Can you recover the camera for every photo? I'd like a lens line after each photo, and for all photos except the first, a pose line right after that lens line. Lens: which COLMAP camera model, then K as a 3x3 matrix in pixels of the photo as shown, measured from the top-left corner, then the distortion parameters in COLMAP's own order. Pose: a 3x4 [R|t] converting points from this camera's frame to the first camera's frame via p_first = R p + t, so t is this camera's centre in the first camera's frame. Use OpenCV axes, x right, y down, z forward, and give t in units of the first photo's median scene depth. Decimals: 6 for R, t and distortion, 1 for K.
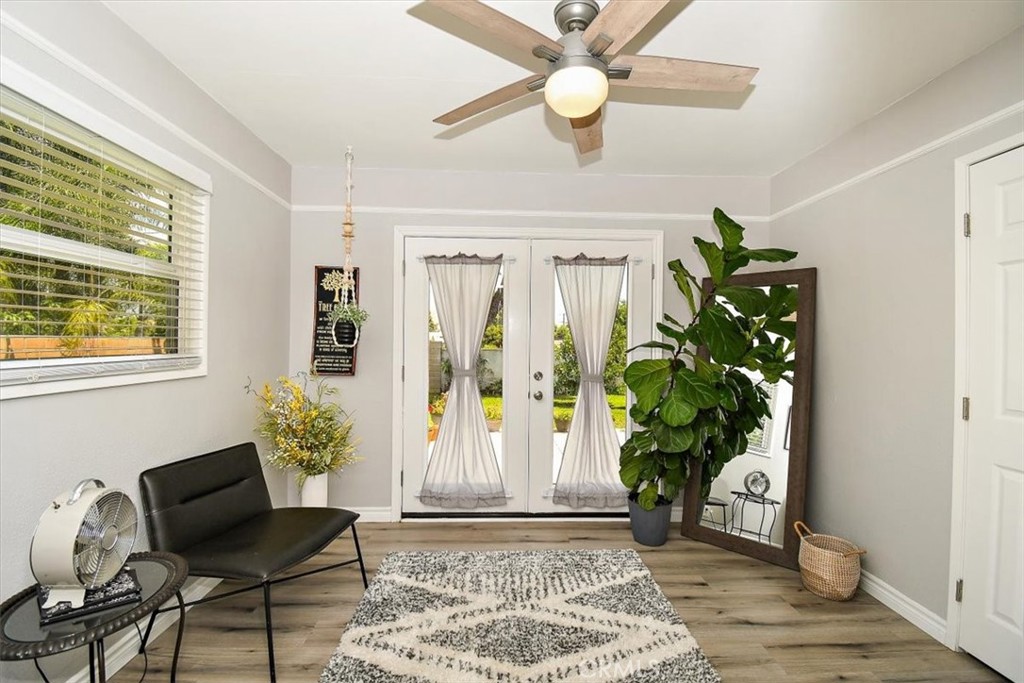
lens RADIAL K [[457.5, 0, 512.0], [0, 457.5, 341.5], [0, 0, 1]] dist [0.013662, -0.020767]
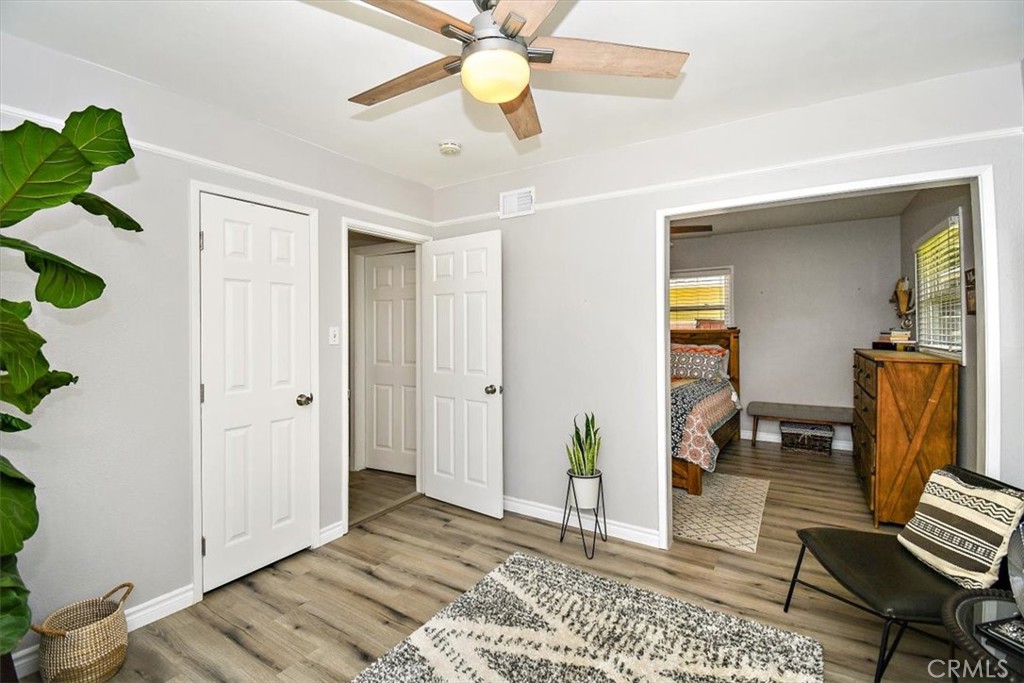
lens RADIAL K [[449.8, 0, 513.1], [0, 449.8, 332.1], [0, 0, 1]] dist [0.049254, -0.024563]
pose [[-0.824247, -0.007402, 0.566182, -0.239553], [-0.005613, 0.999972, 0.004902, -0.012877], [-0.566203, 0.000863, -0.824266, 1.024511]]
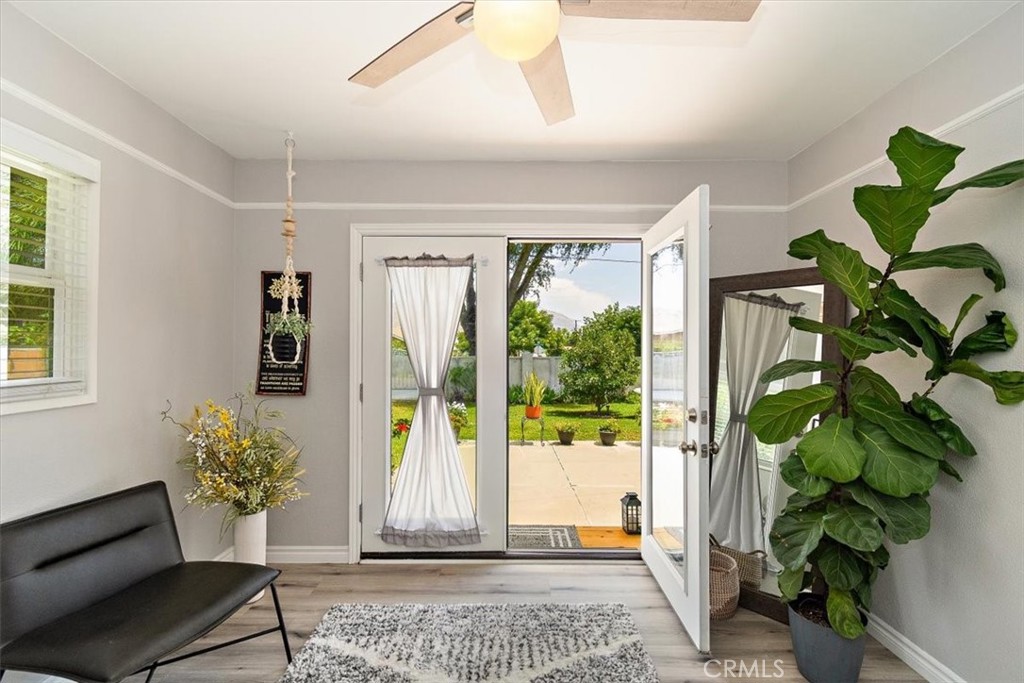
lens RADIAL K [[461.9, 0, 514.2], [0, 461.9, 347.0], [0, 0, 1]] dist [0.001473, 0.000020]
pose [[0.999466, -0.008202, -0.031623, 0.093153], [0.008151, 0.999965, -0.001728, -0.015184], [0.031636, 0.001469, 0.999498, 0.147227]]
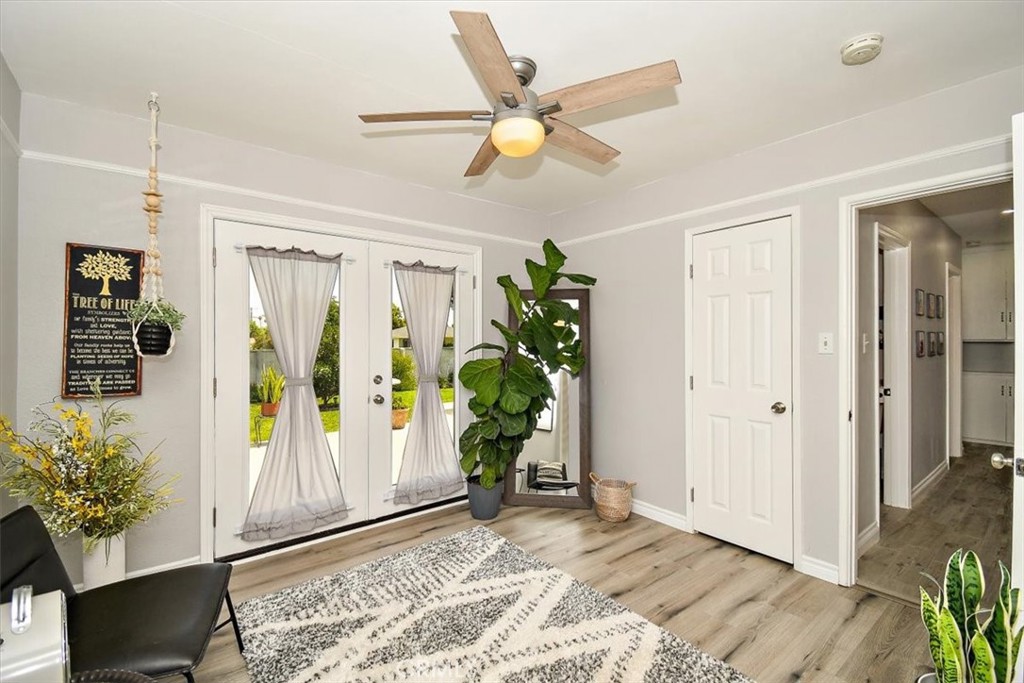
lens RADIAL K [[451.9, 0, 511.8], [0, 451.9, 339.3], [0, 0, 1]] dist [0.037654, -0.023345]
pose [[0.802297, -0.010646, 0.596831, -0.342604], [0.010942, 0.999935, 0.003126, -0.013985], [-0.596825, 0.004023, 0.802361, 0.041101]]
